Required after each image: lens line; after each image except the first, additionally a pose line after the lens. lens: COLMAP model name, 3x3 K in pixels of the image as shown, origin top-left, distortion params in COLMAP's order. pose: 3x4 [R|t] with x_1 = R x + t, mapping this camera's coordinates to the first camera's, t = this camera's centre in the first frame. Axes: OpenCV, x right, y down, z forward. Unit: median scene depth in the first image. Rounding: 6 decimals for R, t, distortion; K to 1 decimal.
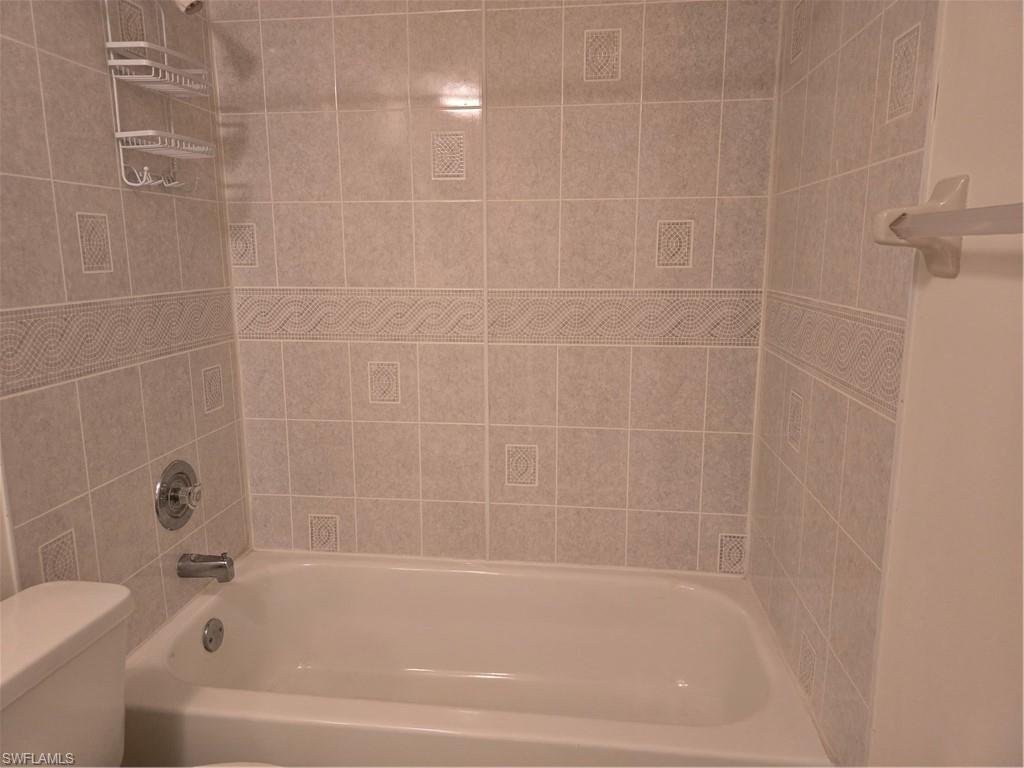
lens RADIAL K [[686.9, 0, 516.5], [0, 686.9, 376.3], [0, 0, 1]] dist [0.050056, -0.045201]
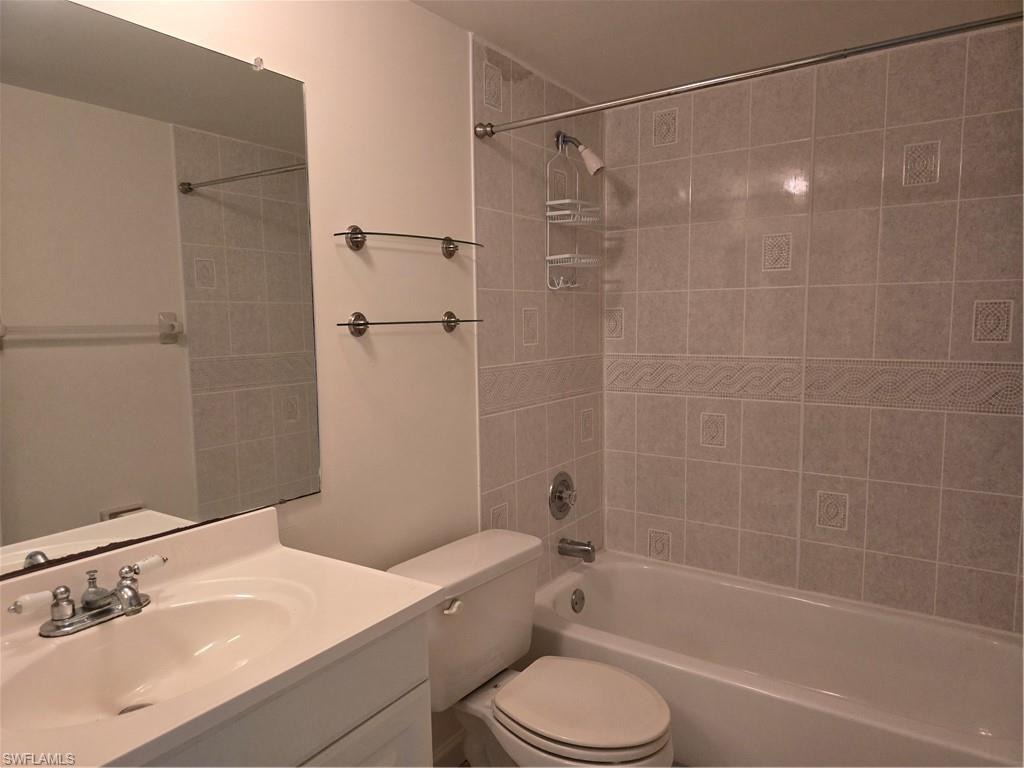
lens RADIAL K [[686.9, 0, 493.5], [0, 686.9, 382.7], [0, 0, 1]] dist [0.050056, -0.045201]
pose [[0.867892, 0.037944, -0.495302, 0.086515], [-0.076742, 0.995350, -0.058218, 0.029225], [0.490790, 0.088538, 0.866768, -0.321849]]
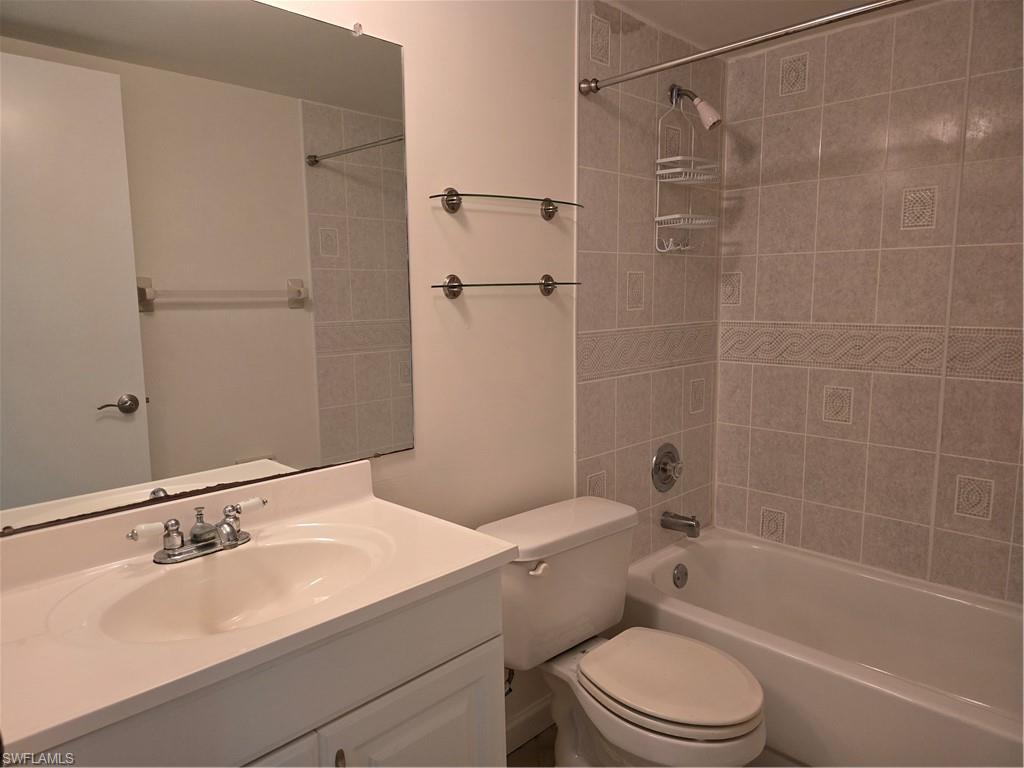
lens RADIAL K [[686.9, 0, 494.0], [0, 686.9, 377.1], [0, 0, 1]] dist [0.050056, -0.045201]
pose [[0.761830, 0.075037, -0.643416, 0.123068], [-0.105364, 0.994395, -0.008787, 0.036829], [0.639150, 0.074487, 0.765466, -0.287987]]
